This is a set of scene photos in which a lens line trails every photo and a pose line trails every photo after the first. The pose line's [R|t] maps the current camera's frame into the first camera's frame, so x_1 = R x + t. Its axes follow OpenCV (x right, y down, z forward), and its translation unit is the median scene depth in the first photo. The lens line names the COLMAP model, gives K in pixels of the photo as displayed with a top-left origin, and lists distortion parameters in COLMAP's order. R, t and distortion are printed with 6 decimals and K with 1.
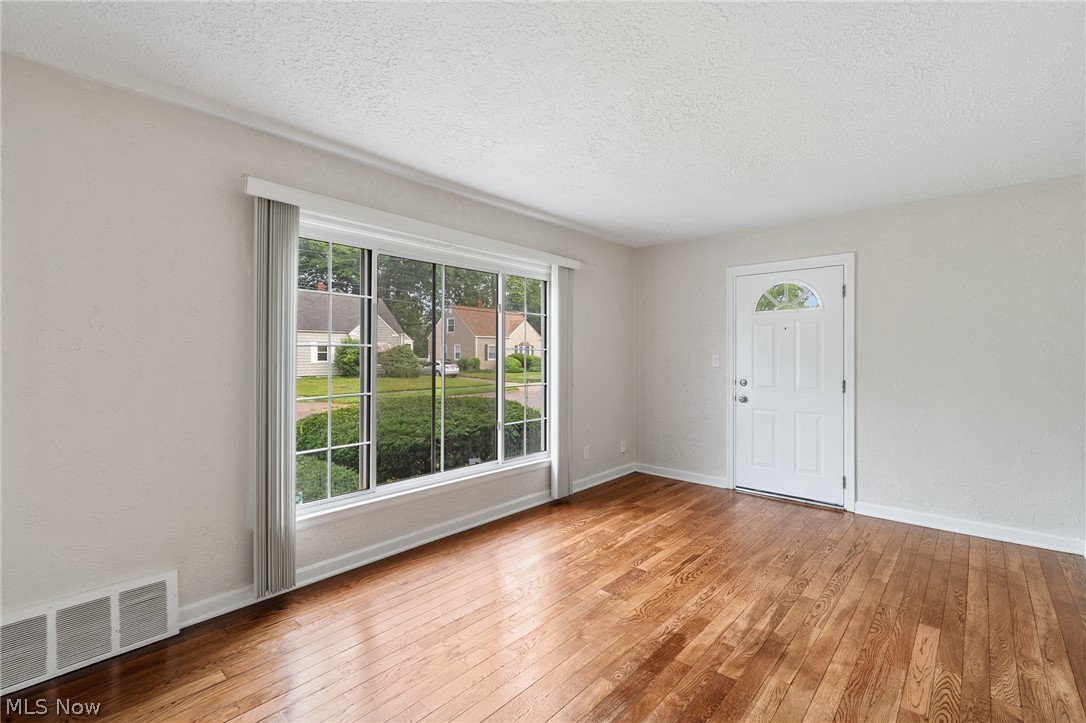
lens RADIAL K [[481.2, 0, 546.1], [0, 481.2, 356.6], [0, 0, 1]] dist [-0.003802, -0.001181]
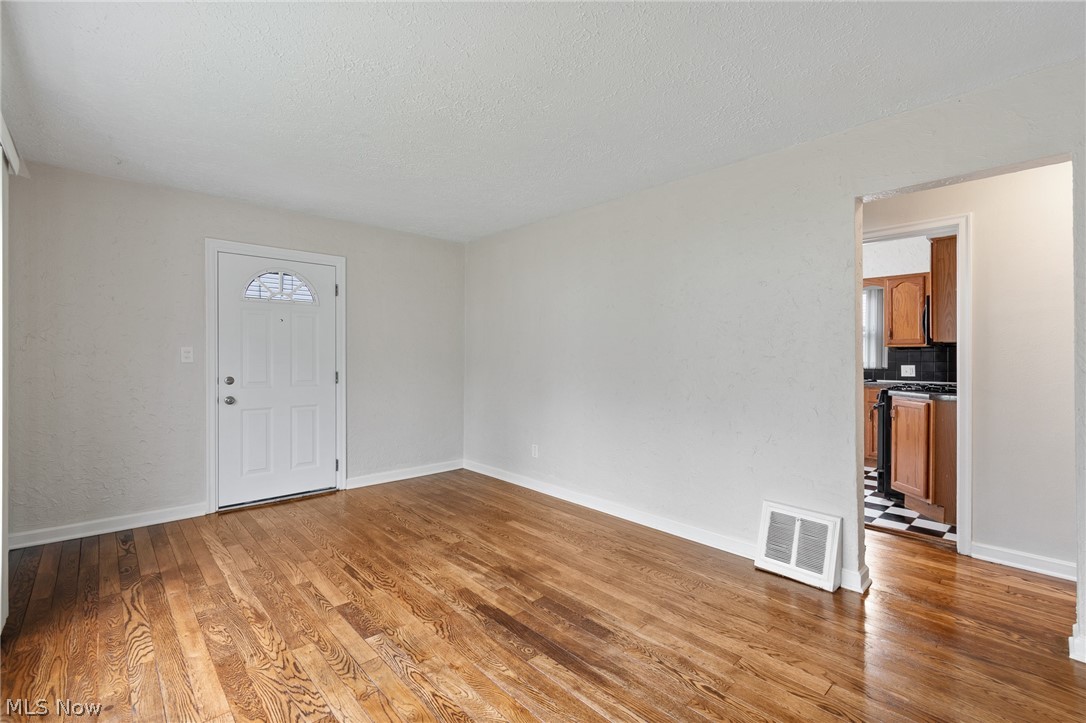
lens RADIAL K [[481.2, 0, 545.9], [0, 481.2, 359.4], [0, 0, 1]] dist [-0.003802, -0.001181]
pose [[0.089163, -0.005420, 0.996002, -0.536885], [0.002948, 0.999982, 0.005178, 0.020931], [-0.996013, 0.002475, 0.089177, 0.535329]]
